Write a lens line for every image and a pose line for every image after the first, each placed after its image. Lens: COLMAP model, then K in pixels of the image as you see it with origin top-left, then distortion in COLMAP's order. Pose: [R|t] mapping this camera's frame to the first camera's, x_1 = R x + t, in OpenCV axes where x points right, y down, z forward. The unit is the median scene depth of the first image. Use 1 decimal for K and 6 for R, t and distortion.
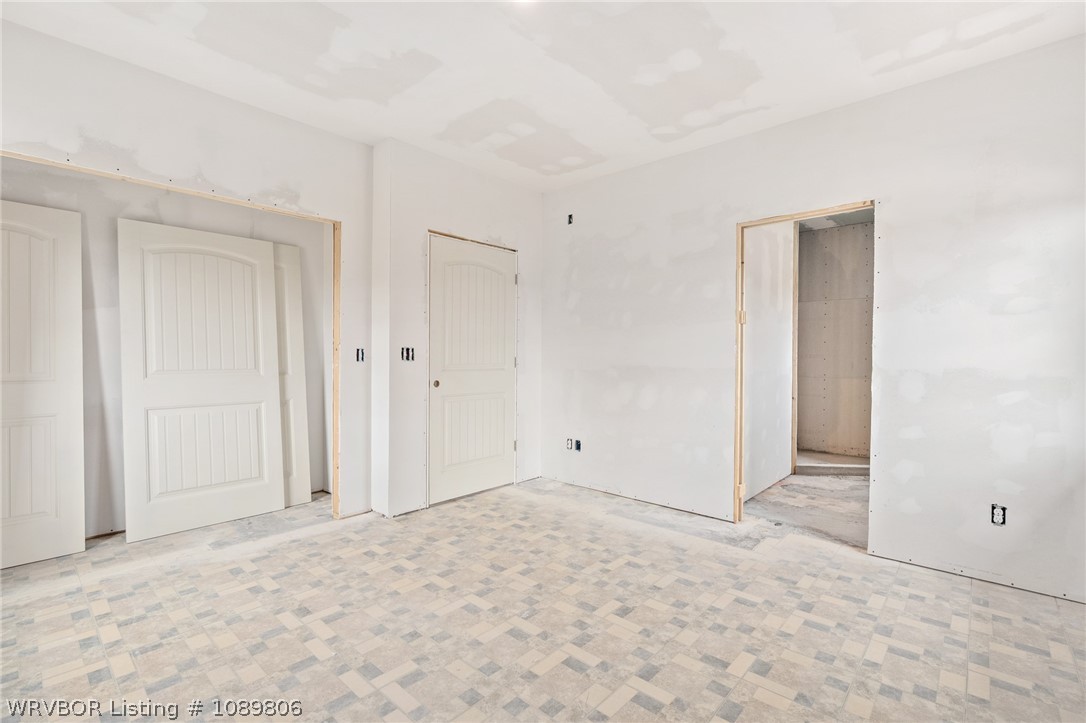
lens RADIAL K [[487.6, 0, 542.1], [0, 487.6, 359.7], [0, 0, 1]] dist [-0.011007, 0.000888]
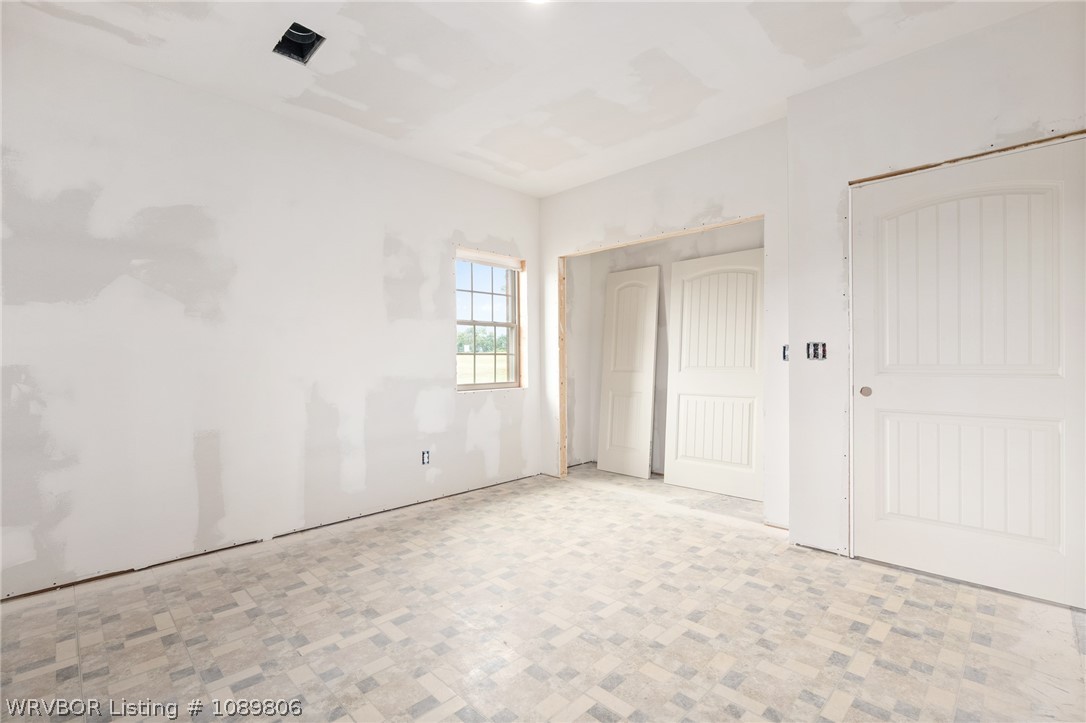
lens RADIAL K [[487.6, 0, 542.6], [0, 487.6, 361.2], [0, 0, 1]] dist [-0.011007, 0.000888]
pose [[-0.048117, 0.004702, -0.998831, 0.640525], [0.006279, 0.999971, 0.004405, -0.002256], [0.998822, -0.006059, -0.048145, 0.691859]]
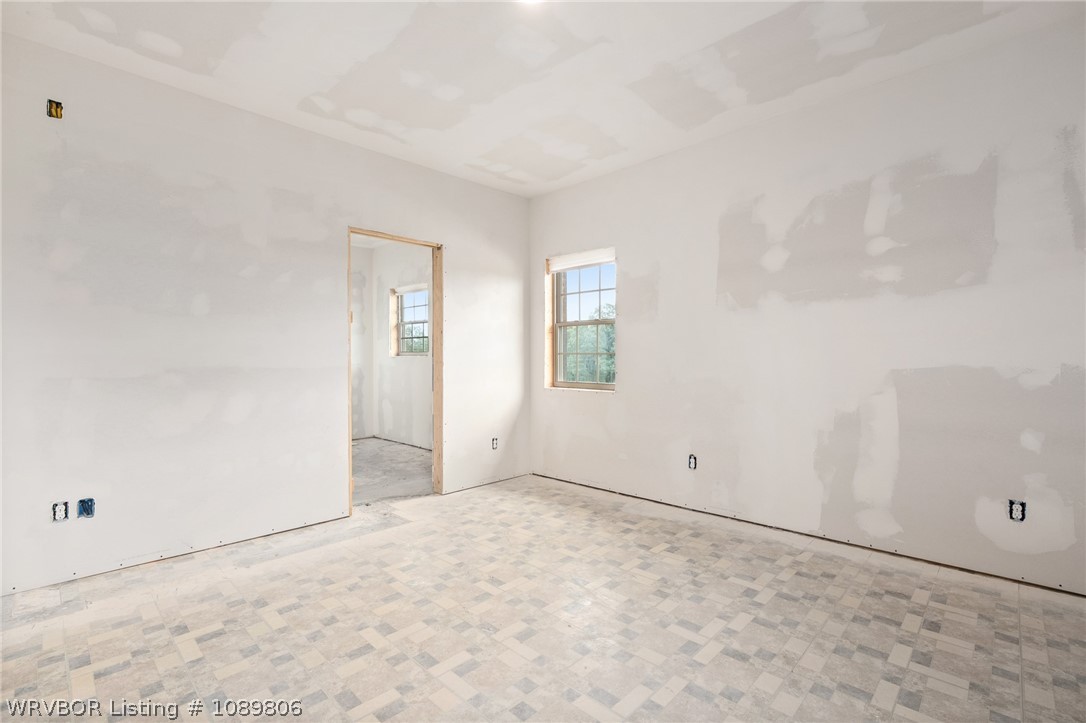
lens RADIAL K [[487.6, 0, 538.8], [0, 487.6, 363.9], [0, 0, 1]] dist [-0.011007, 0.000888]
pose [[0.035479, -0.018456, 0.999200, -0.694052], [0.004396, 0.999823, 0.018311, -0.006986], [-0.999361, 0.003743, 0.035554, 0.625388]]
